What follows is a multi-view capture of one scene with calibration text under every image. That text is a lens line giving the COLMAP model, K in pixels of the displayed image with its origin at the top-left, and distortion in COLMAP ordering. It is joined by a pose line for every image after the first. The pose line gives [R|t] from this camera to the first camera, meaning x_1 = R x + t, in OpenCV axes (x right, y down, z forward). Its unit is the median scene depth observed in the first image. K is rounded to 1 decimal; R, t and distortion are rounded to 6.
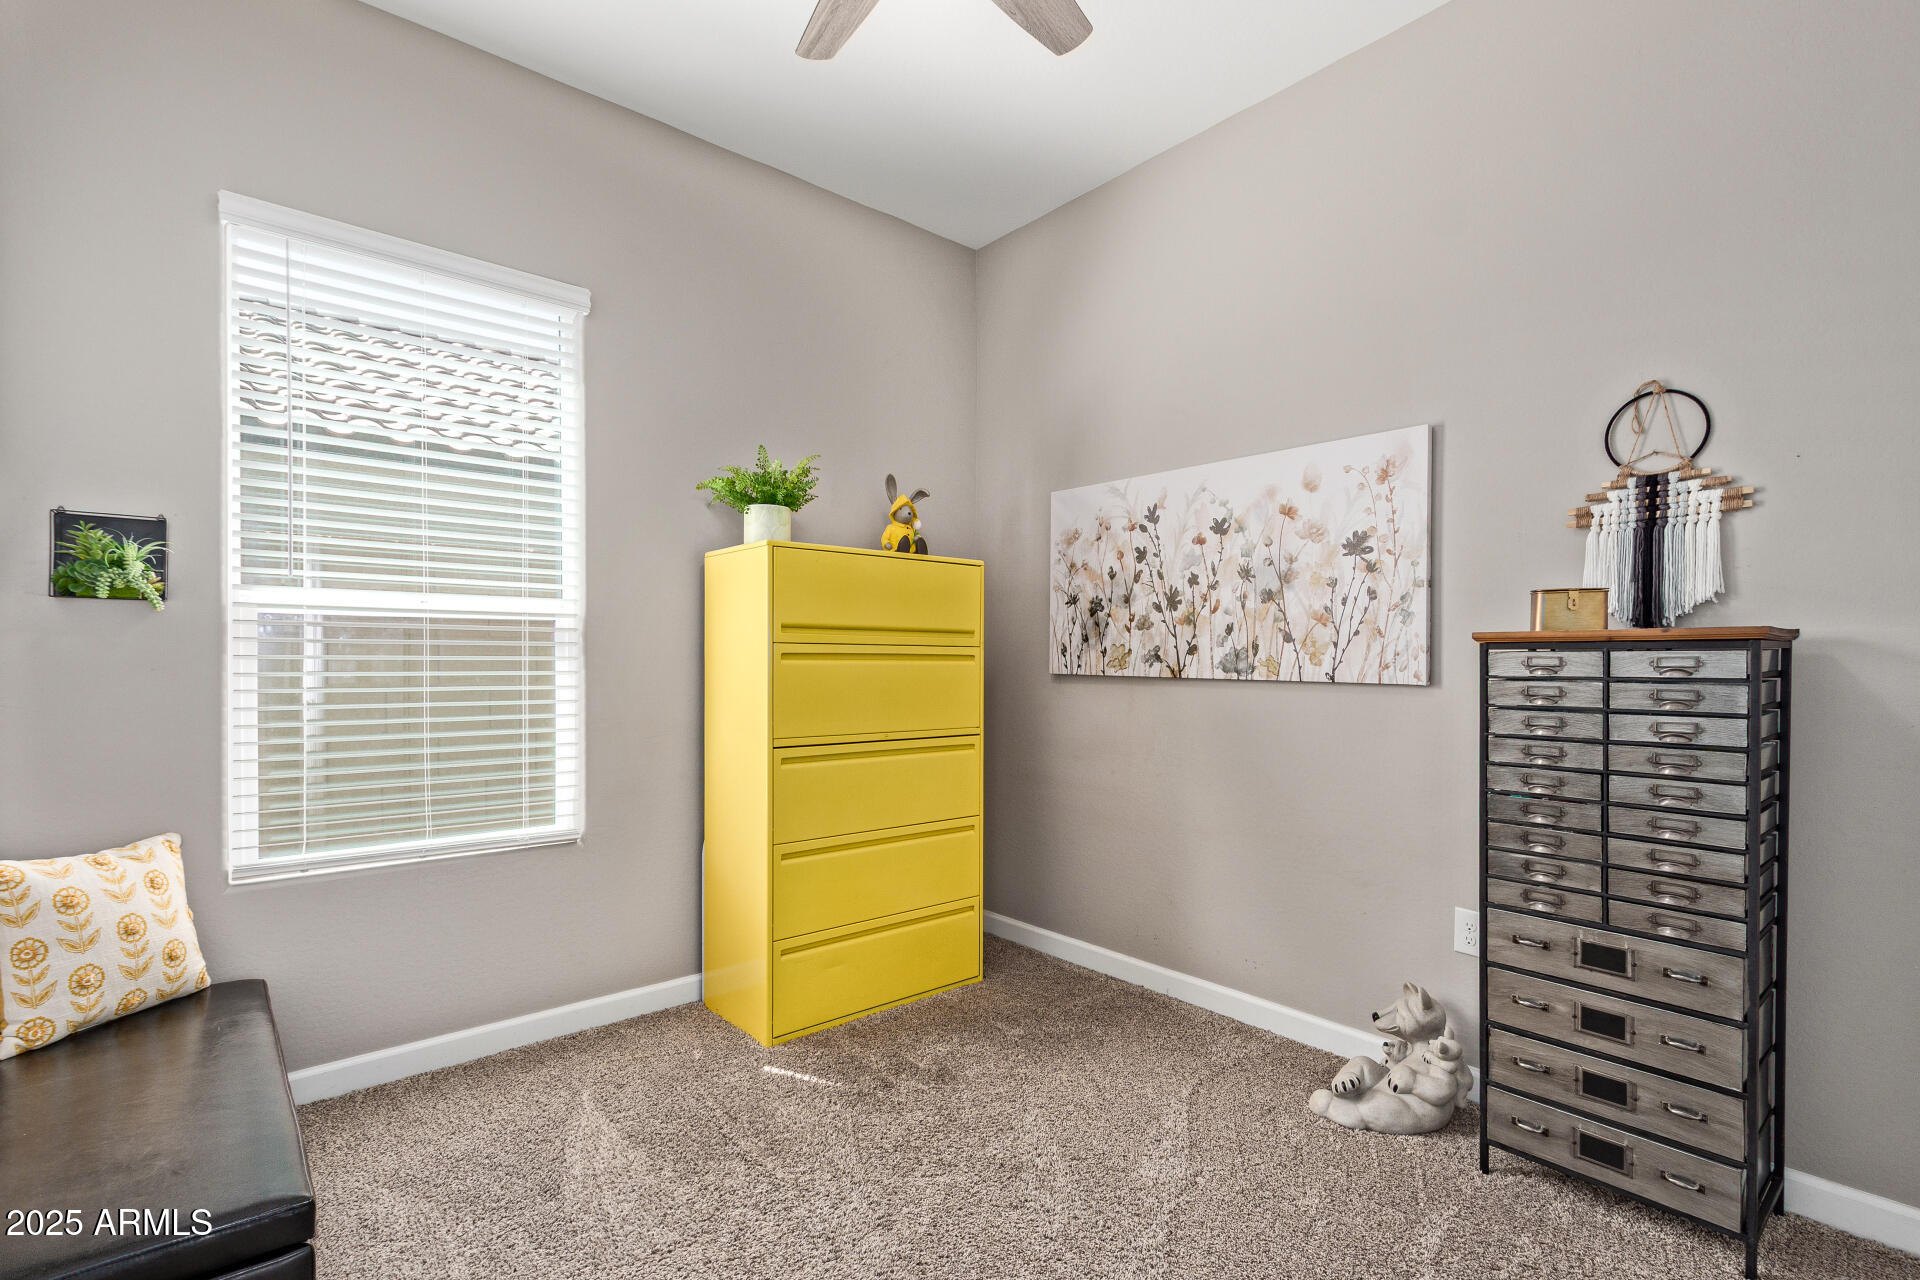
lens RADIAL K [[898.6, 0, 972.9], [0, 898.6, 644.9], [0, 0, 1]] dist [0.000218, 0.000285]
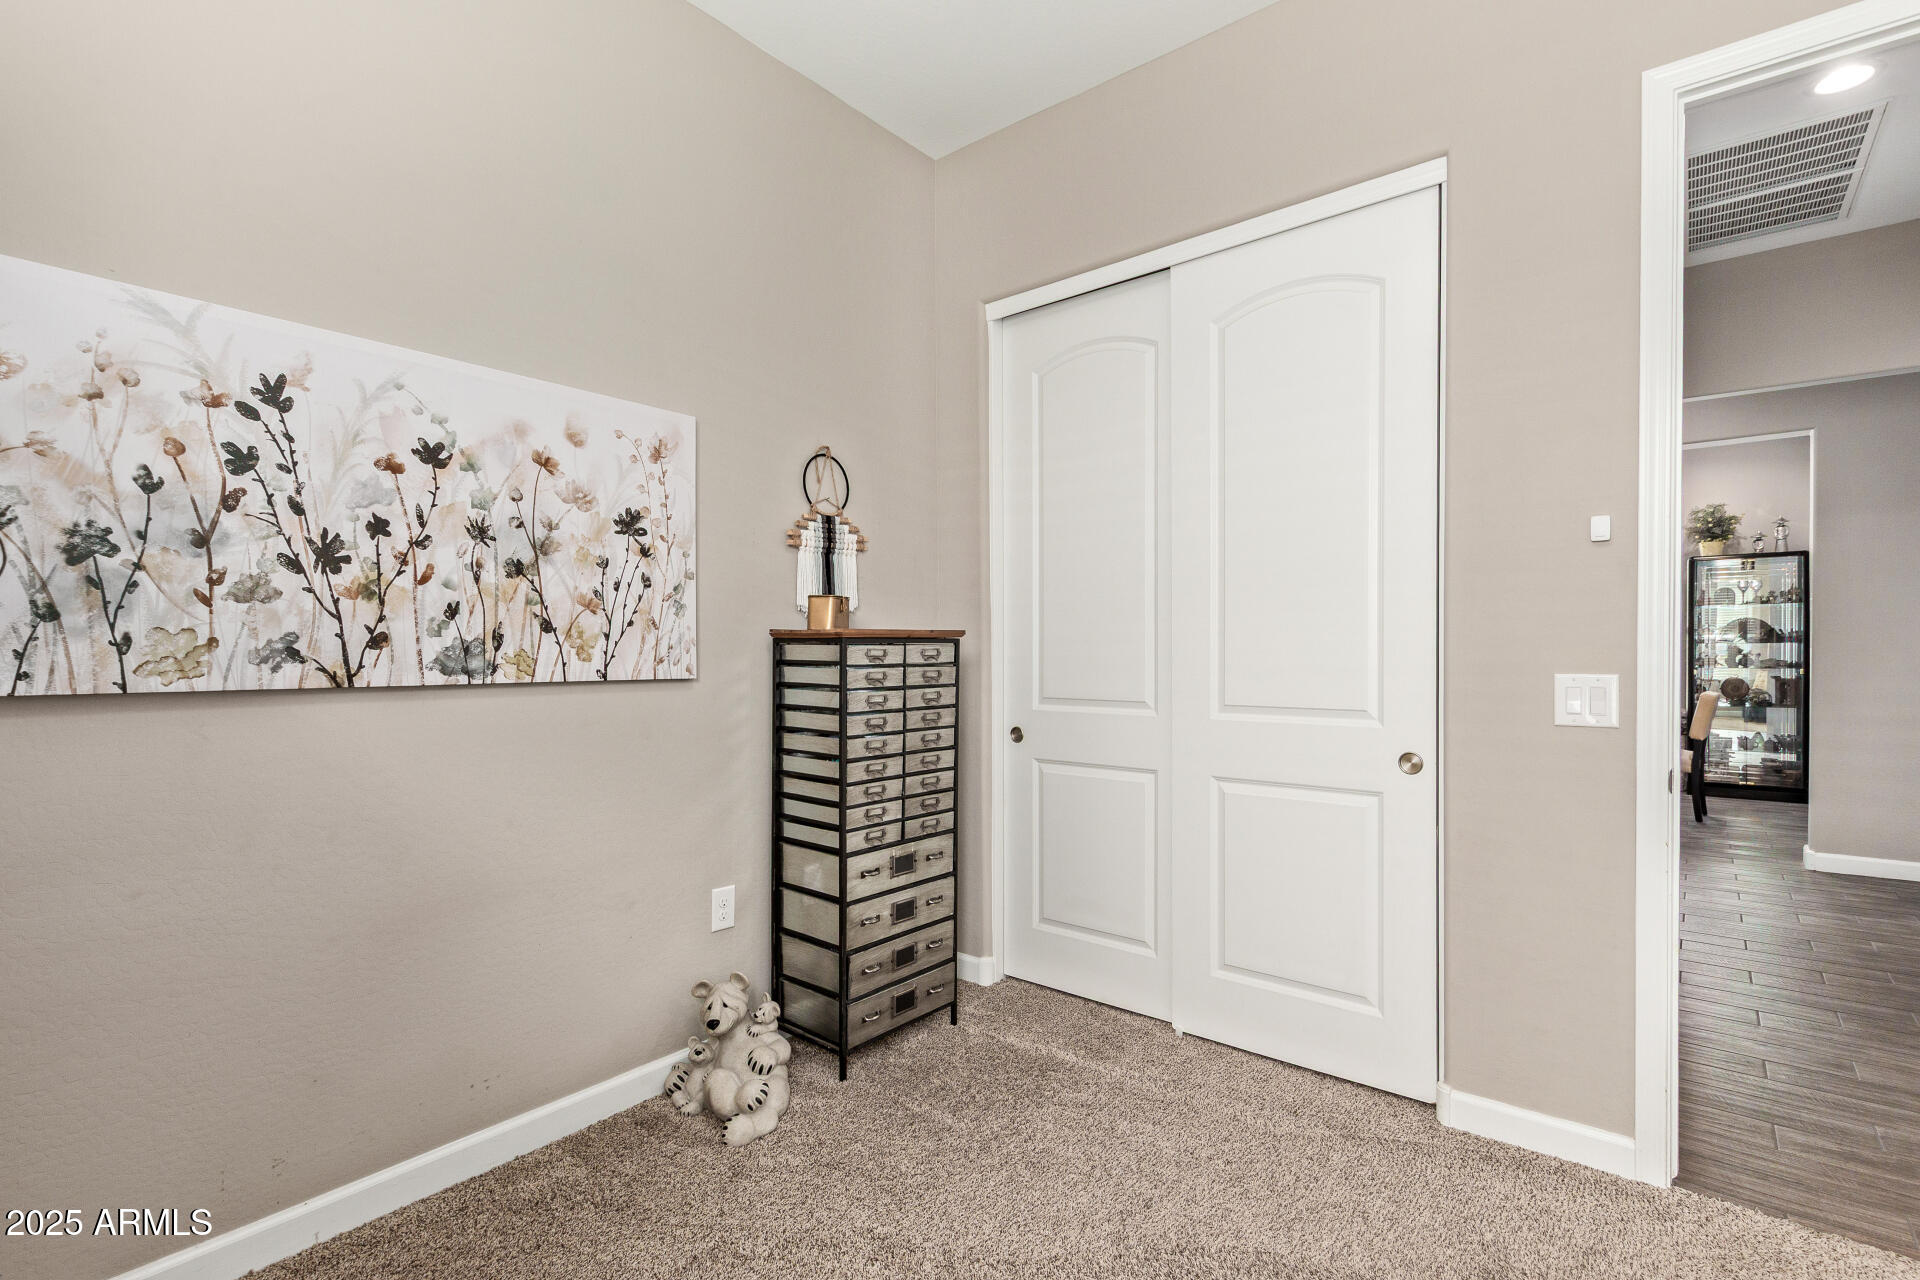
lens RADIAL K [[898.6, 0, 963.9], [0, 898.6, 652.3], [0, 0, 1]] dist [0.000218, 0.000285]
pose [[-0.169170, -0.004016, 0.985579, -0.456869], [-0.008181, 0.999963, 0.002670, 0.009078], [-0.985553, -0.007612, -0.169196, 0.754893]]
